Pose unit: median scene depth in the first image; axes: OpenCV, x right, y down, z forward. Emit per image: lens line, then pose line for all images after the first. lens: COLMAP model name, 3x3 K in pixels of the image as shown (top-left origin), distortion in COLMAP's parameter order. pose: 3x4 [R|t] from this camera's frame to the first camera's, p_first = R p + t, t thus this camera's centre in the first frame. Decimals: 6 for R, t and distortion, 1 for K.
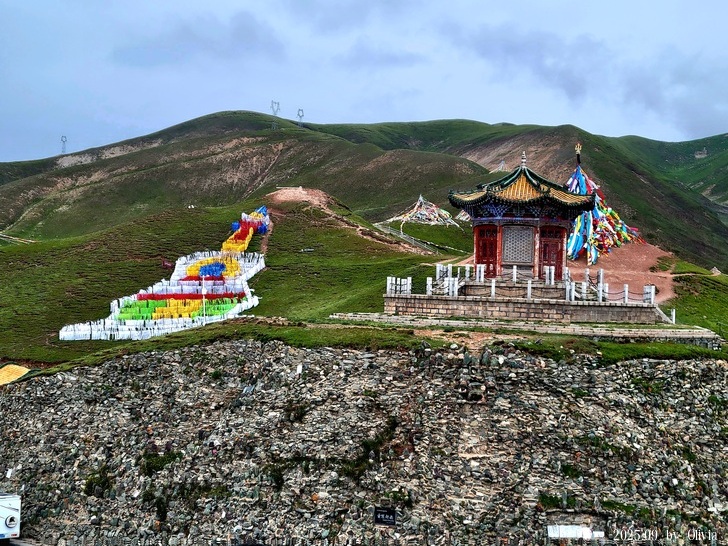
lens RADIAL K [[1719.0, 0, 364.0], [0, 1719.0, 273.0], [0, 0, 1]] dist [0.123456, 0.362136]
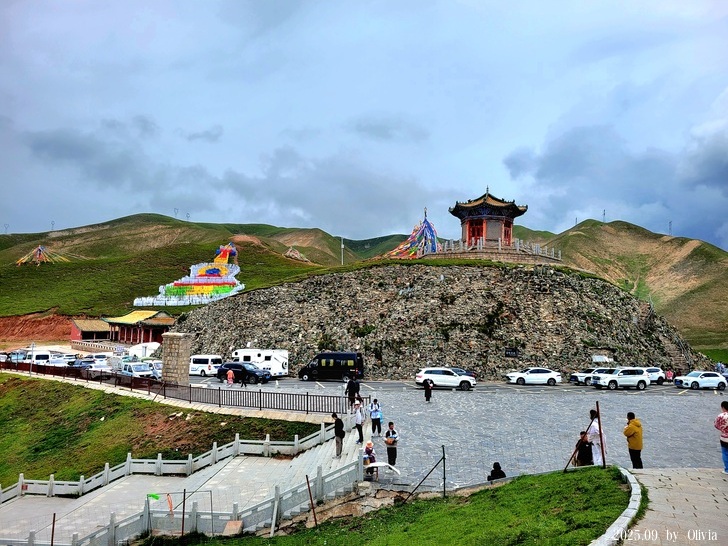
lens RADIAL K [[732.0, 0, 364.0], [0, 732.0, 273.0], [0, 0, 1]] dist [0.065708, 0.003719]
pose [[0.925118, 0.030782, 0.378430, -0.407939], [0.002031, 0.996293, -0.086005, 0.118173], [-0.379674, 0.080334, 0.921626, 0.323543]]
